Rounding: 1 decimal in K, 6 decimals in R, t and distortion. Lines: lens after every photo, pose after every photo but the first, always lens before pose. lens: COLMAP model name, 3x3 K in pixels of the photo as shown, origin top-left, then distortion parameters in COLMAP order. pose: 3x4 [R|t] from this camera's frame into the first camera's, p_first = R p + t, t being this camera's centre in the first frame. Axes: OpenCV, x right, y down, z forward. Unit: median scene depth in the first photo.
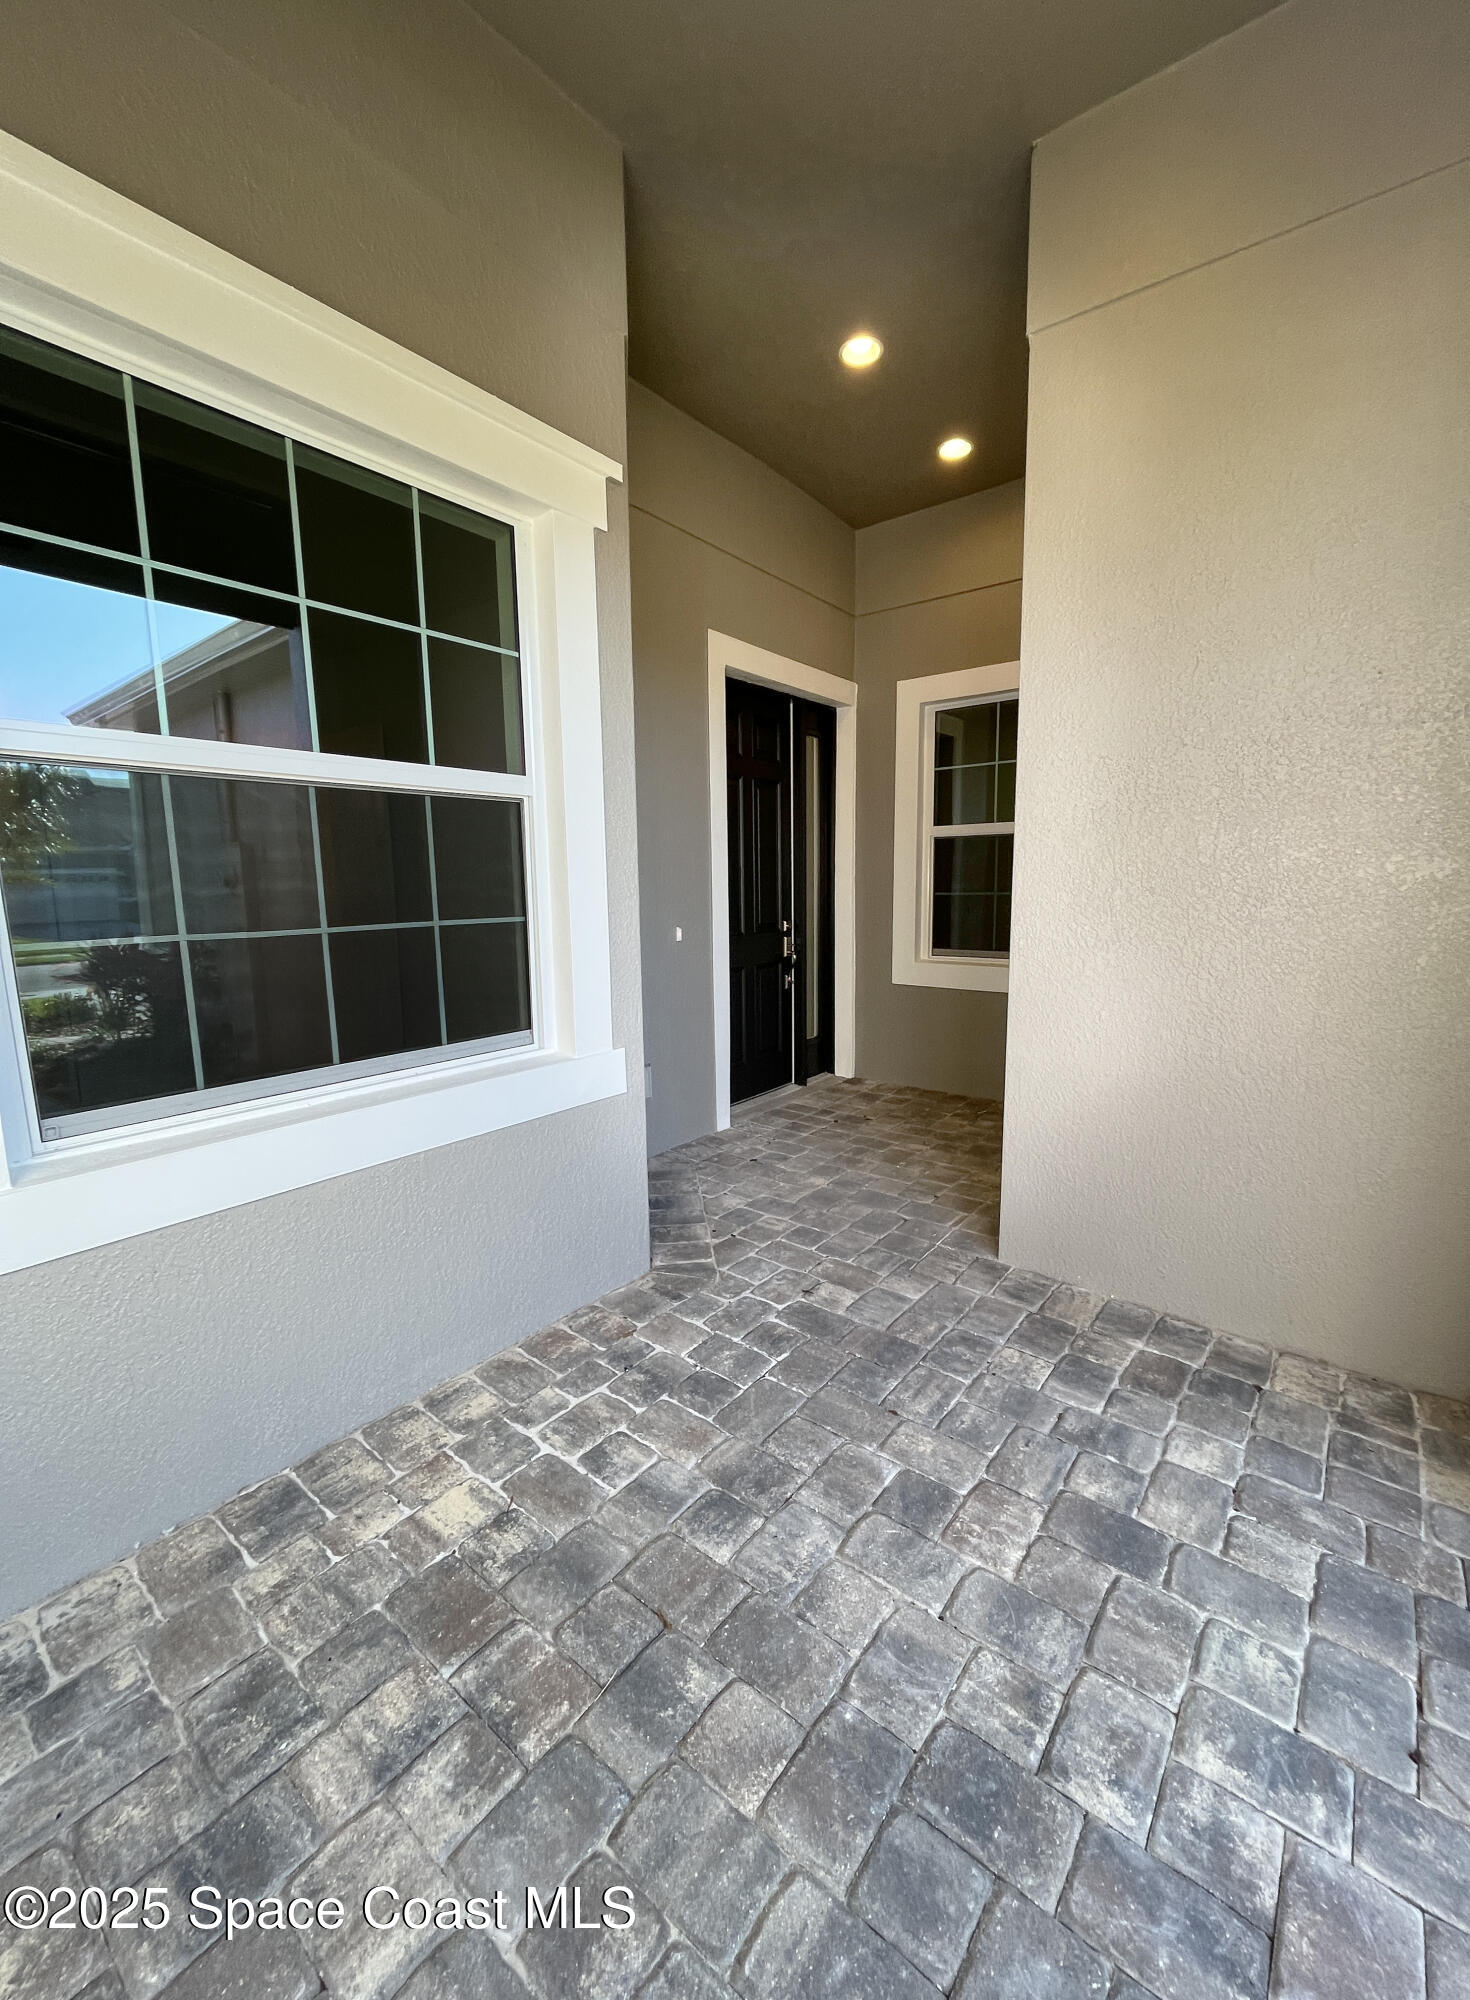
lens RADIAL K [[793.4, 0, 734.8], [0, 793.4, 997.7], [0, 0, 1]] dist [-0.000331, -0.000004]
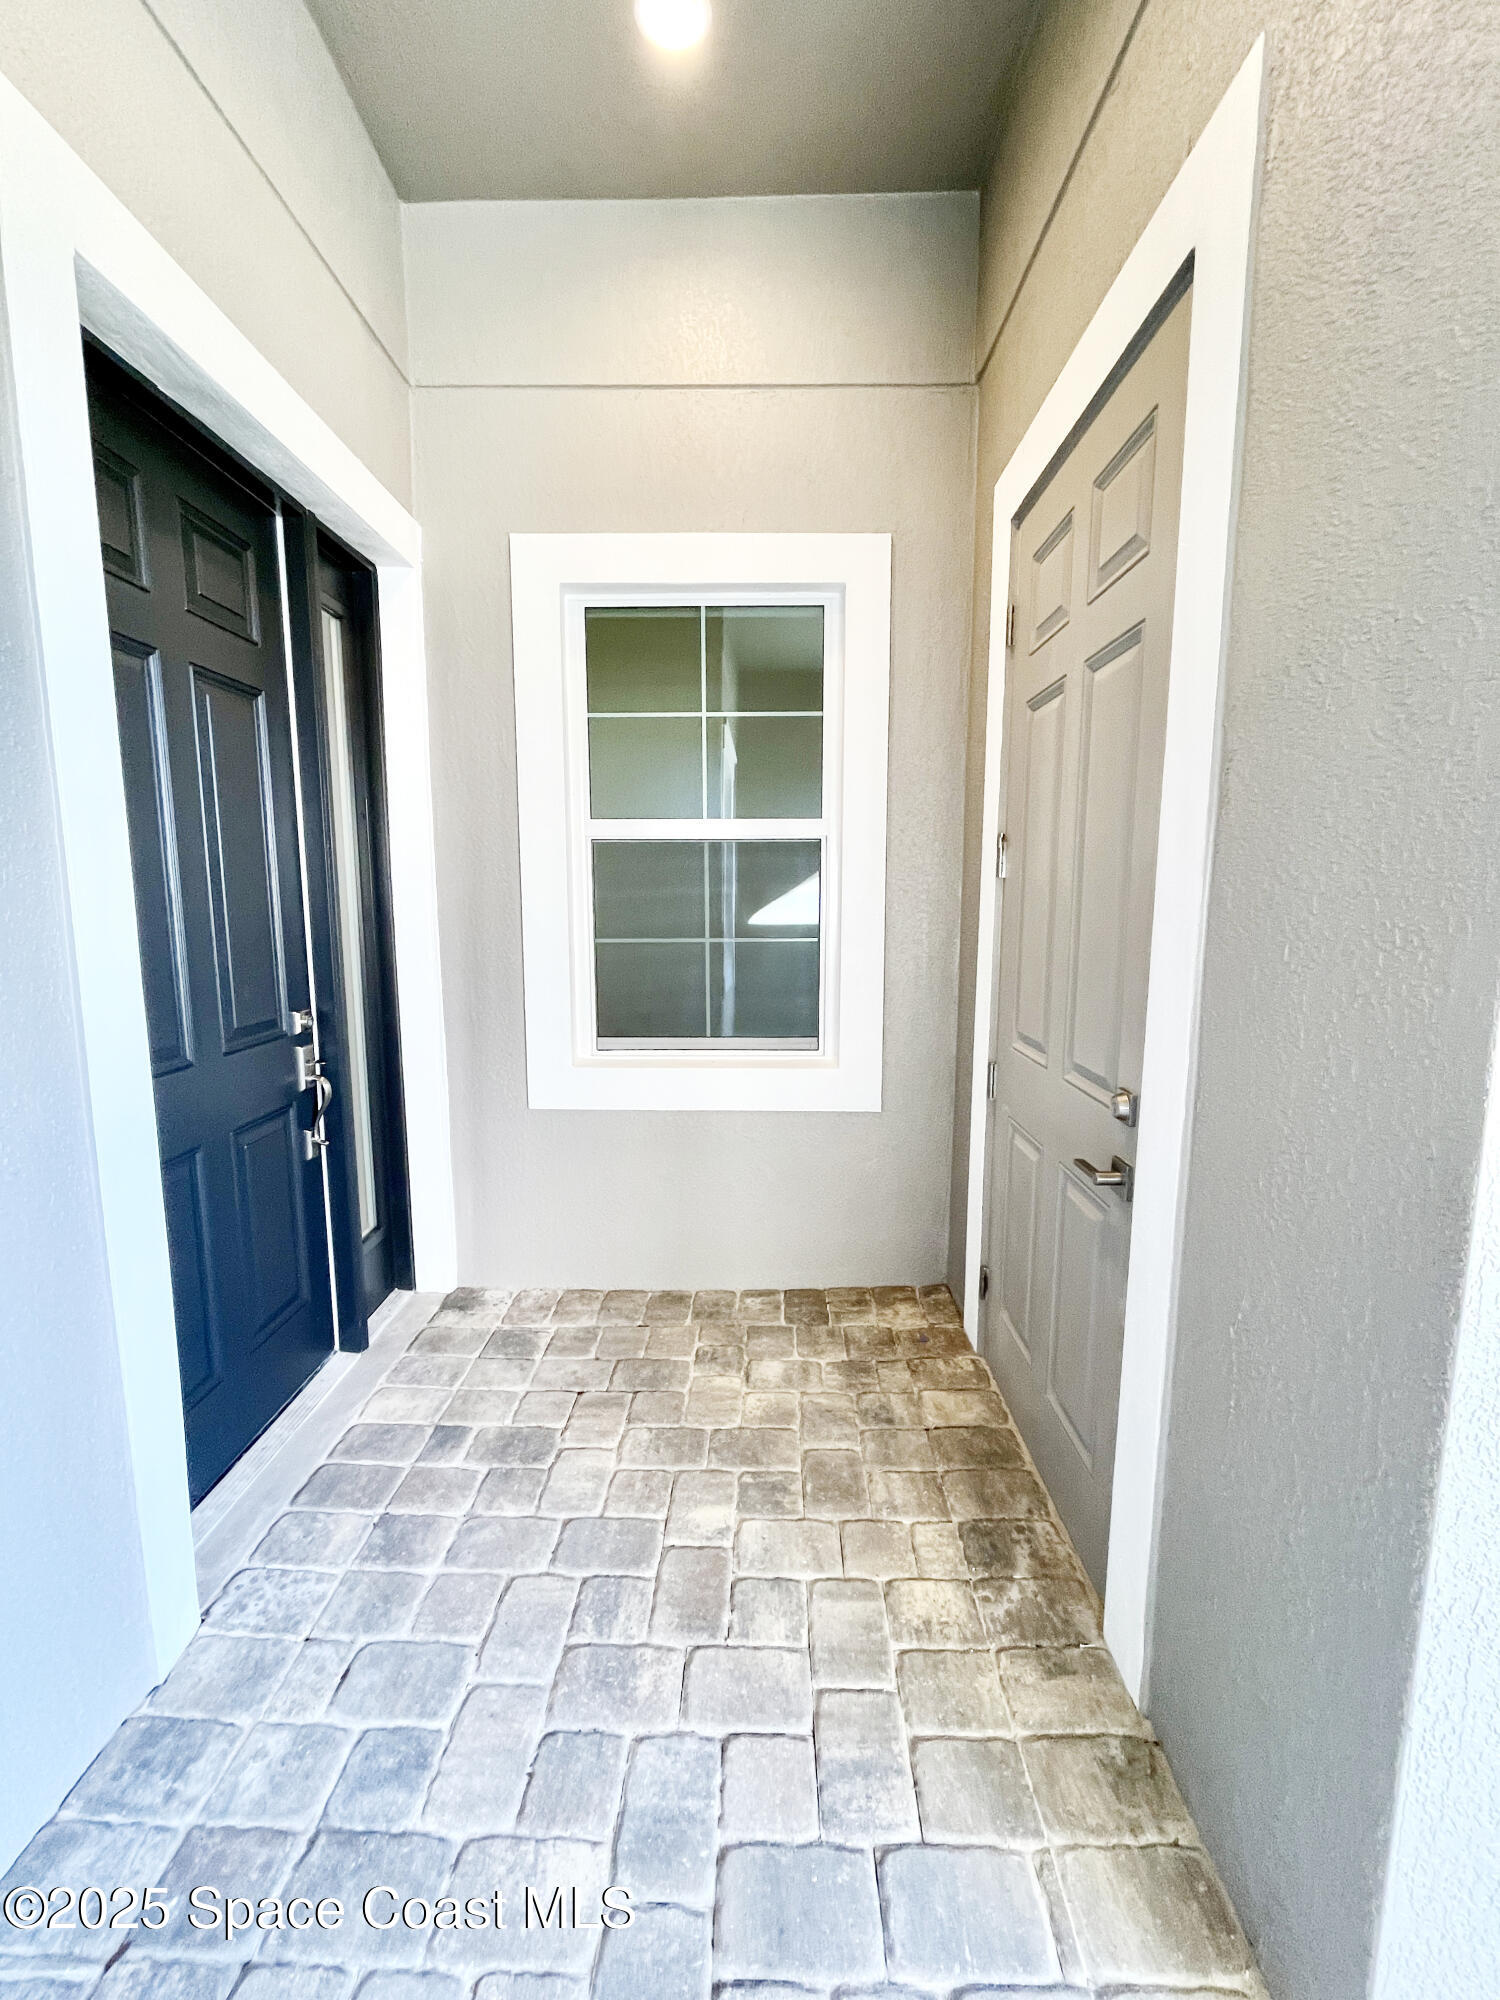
lens RADIAL K [[806.5, 0, 746.4], [0, 806.5, 994.6], [0, 0, 1]] dist [-0.003337, -0.000264]
pose [[0.791600, -0.067851, 0.607261, -0.010614], [0.083555, 0.996500, 0.002423, -0.088651], [-0.605301, 0.048821, 0.794498, 0.498855]]
